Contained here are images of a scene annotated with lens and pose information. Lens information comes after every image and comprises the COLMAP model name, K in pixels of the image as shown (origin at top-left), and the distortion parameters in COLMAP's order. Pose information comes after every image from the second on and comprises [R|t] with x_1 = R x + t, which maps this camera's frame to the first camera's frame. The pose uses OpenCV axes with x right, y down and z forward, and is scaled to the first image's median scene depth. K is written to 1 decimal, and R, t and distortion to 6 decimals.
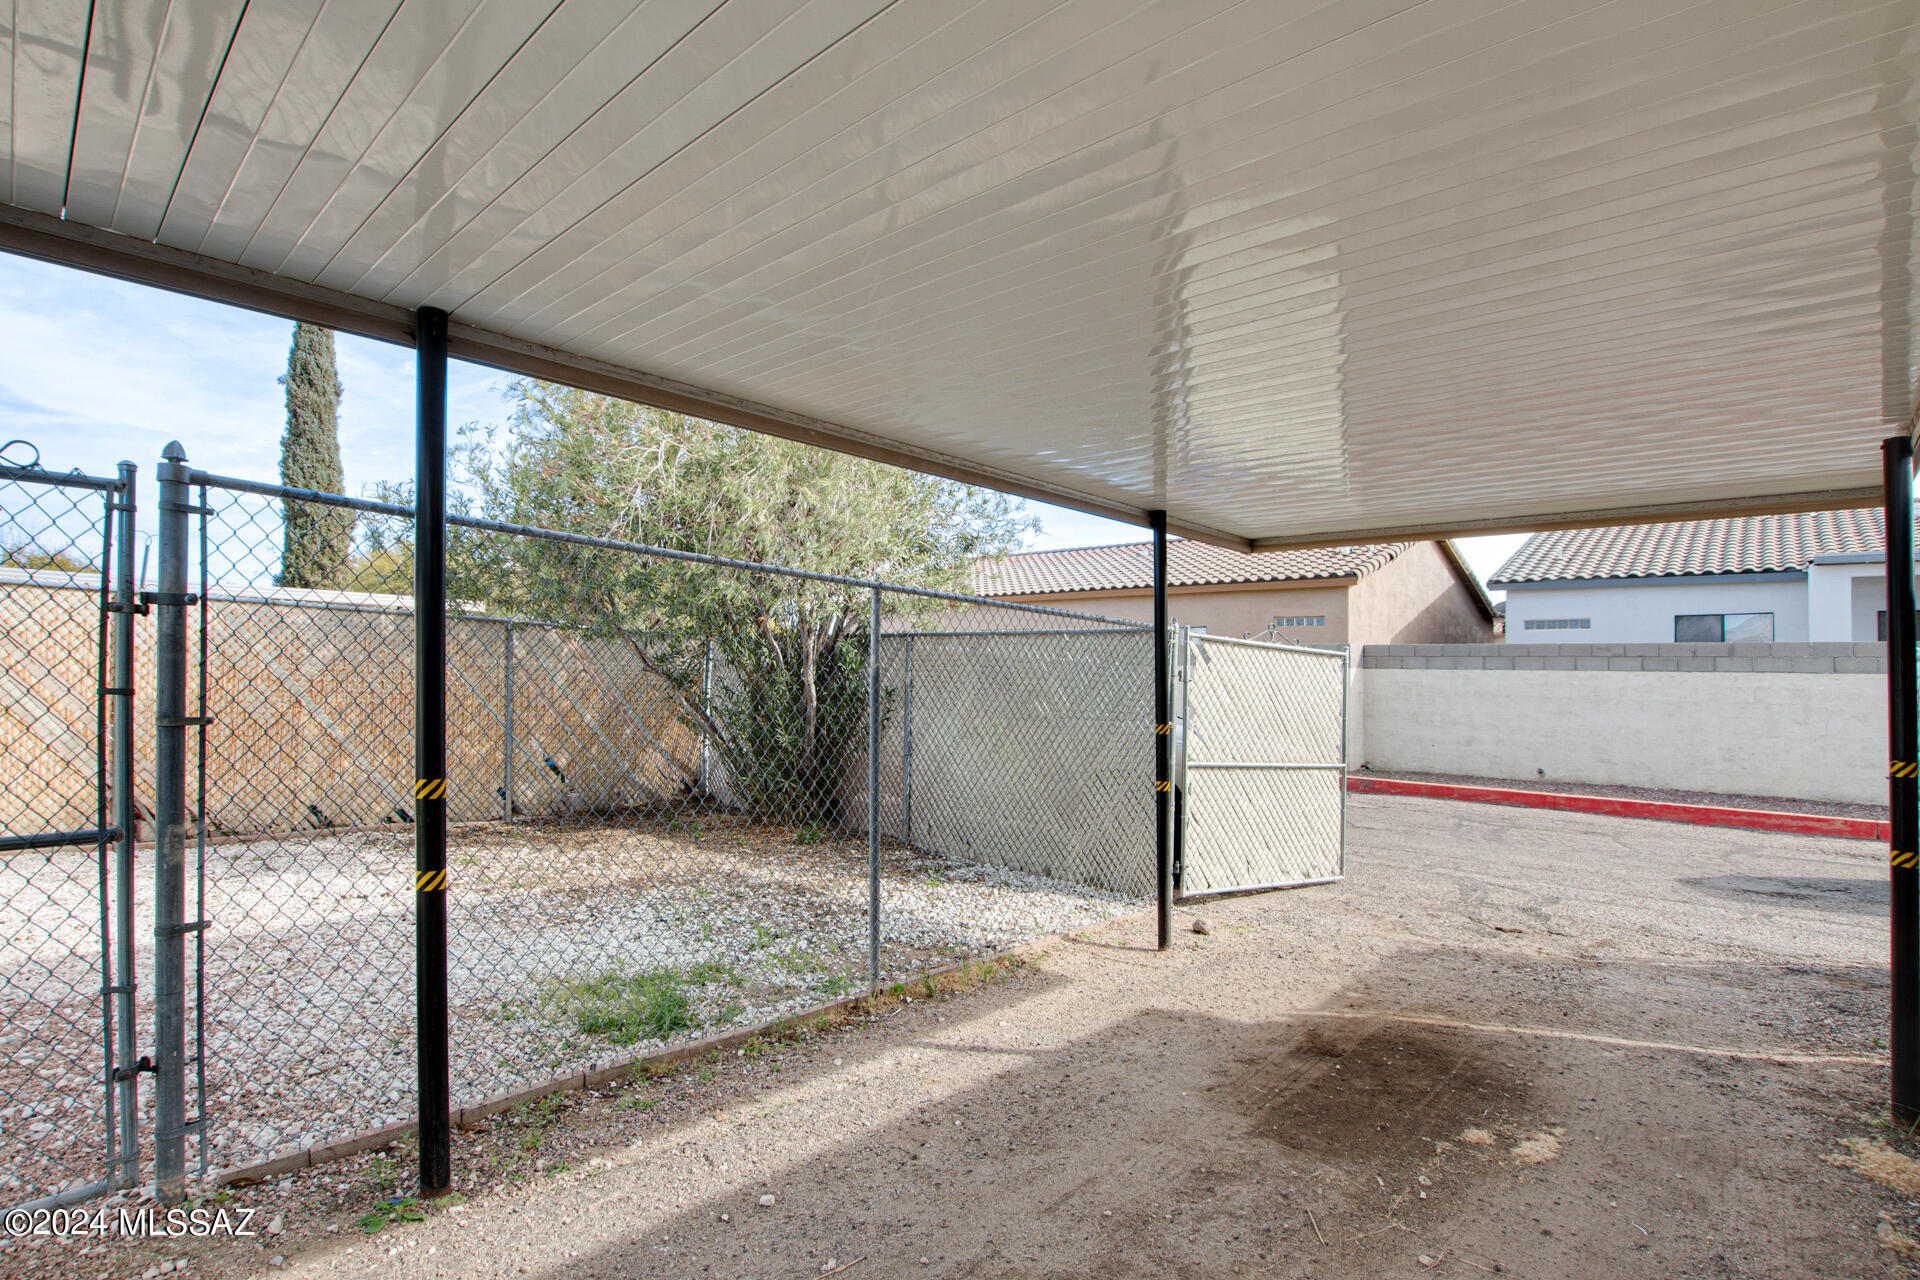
lens RADIAL K [[908.0, 0, 960.0], [0, 908.0, 640.0], [0, 0, 1]] dist [-0.031068, 0.003799]
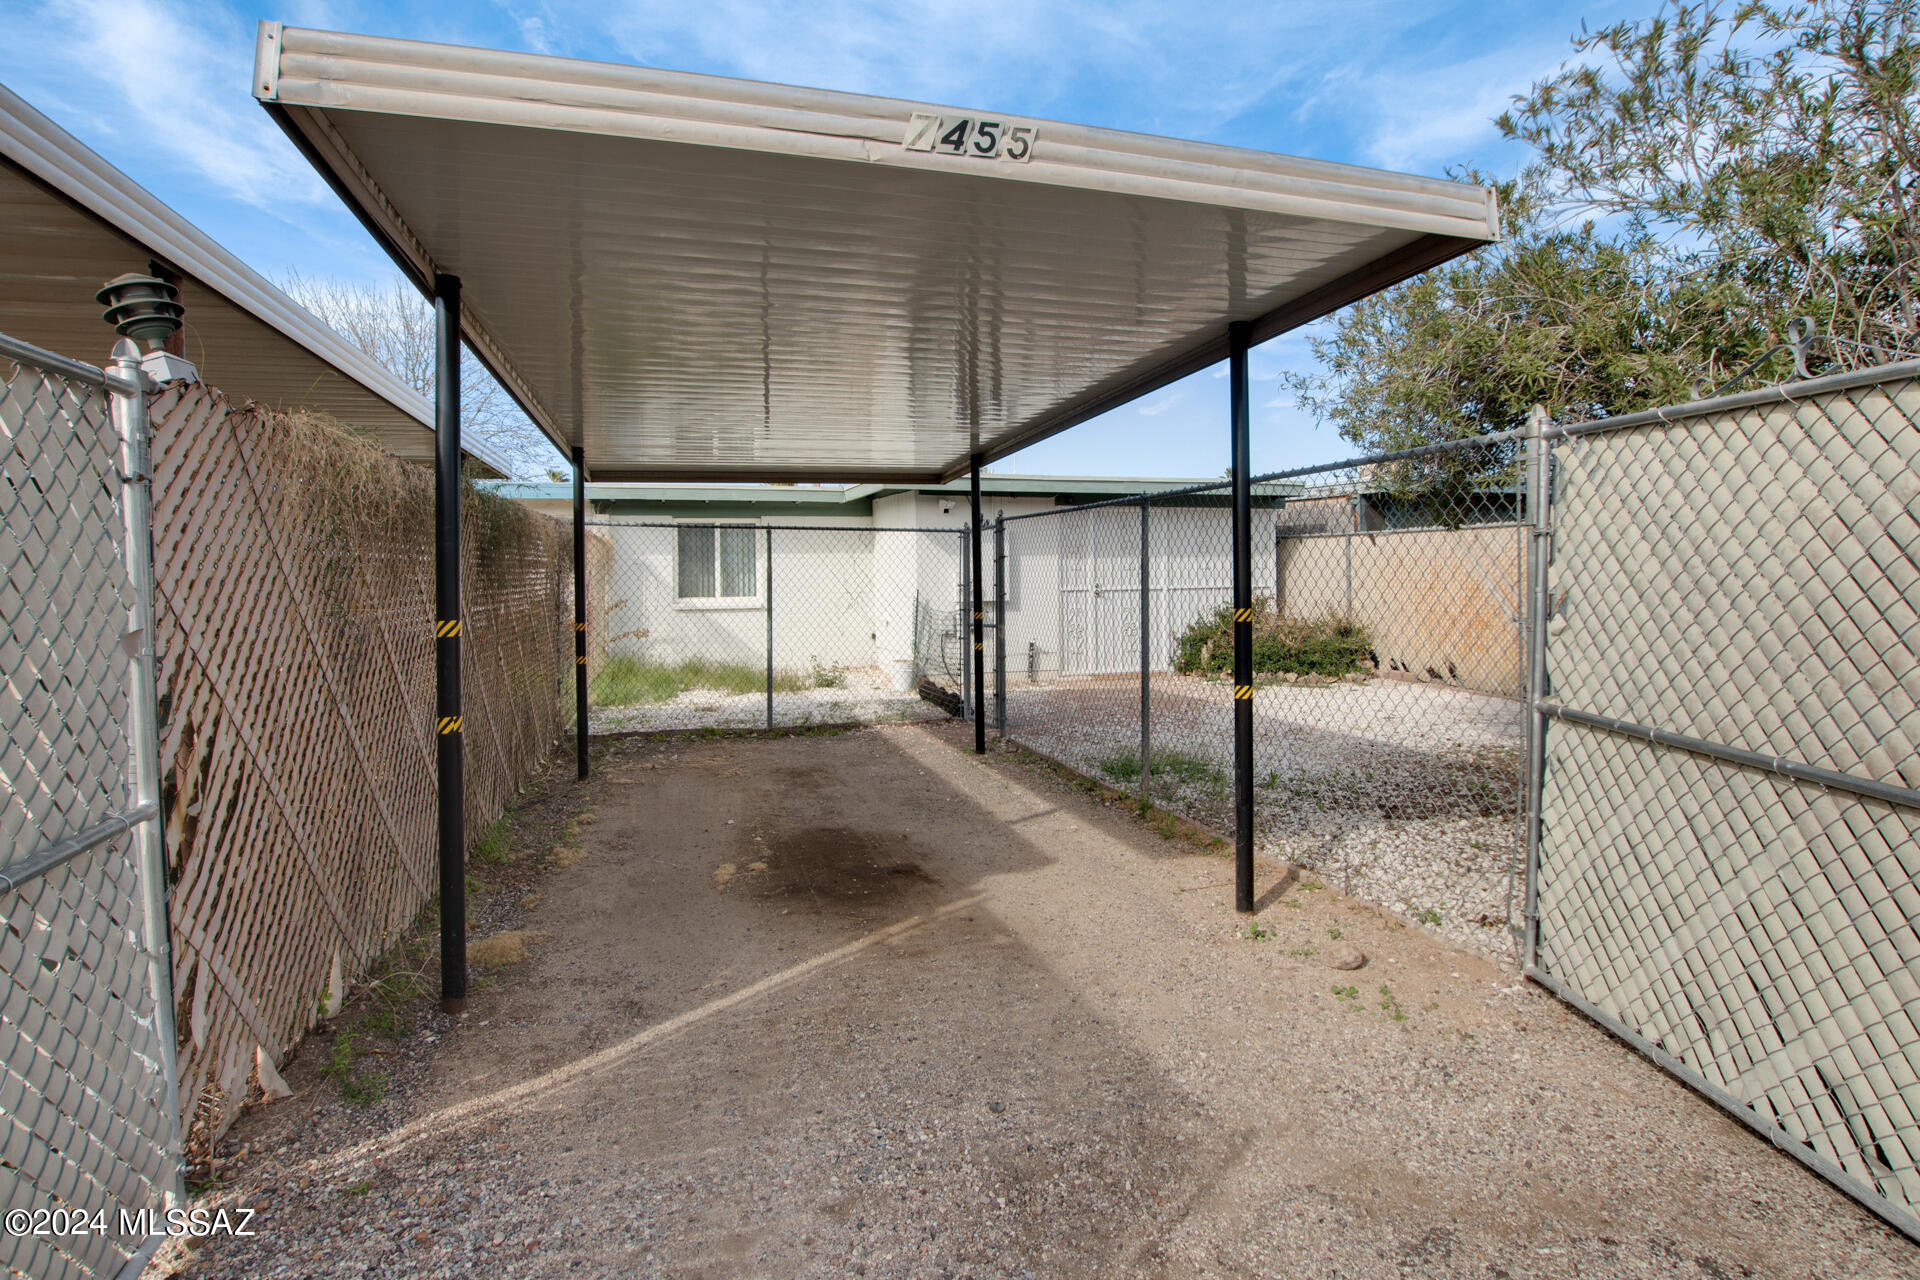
lens RADIAL K [[908.0, 0, 960.0], [0, 908.0, 640.0], [0, 0, 1]] dist [-0.031068, 0.003799]
pose [[-0.502717, 0.028150, -0.863993, 1.257785], [0.036378, 0.999273, 0.011391, 0.130048], [0.863685, -0.025704, -0.503376, 1.518411]]
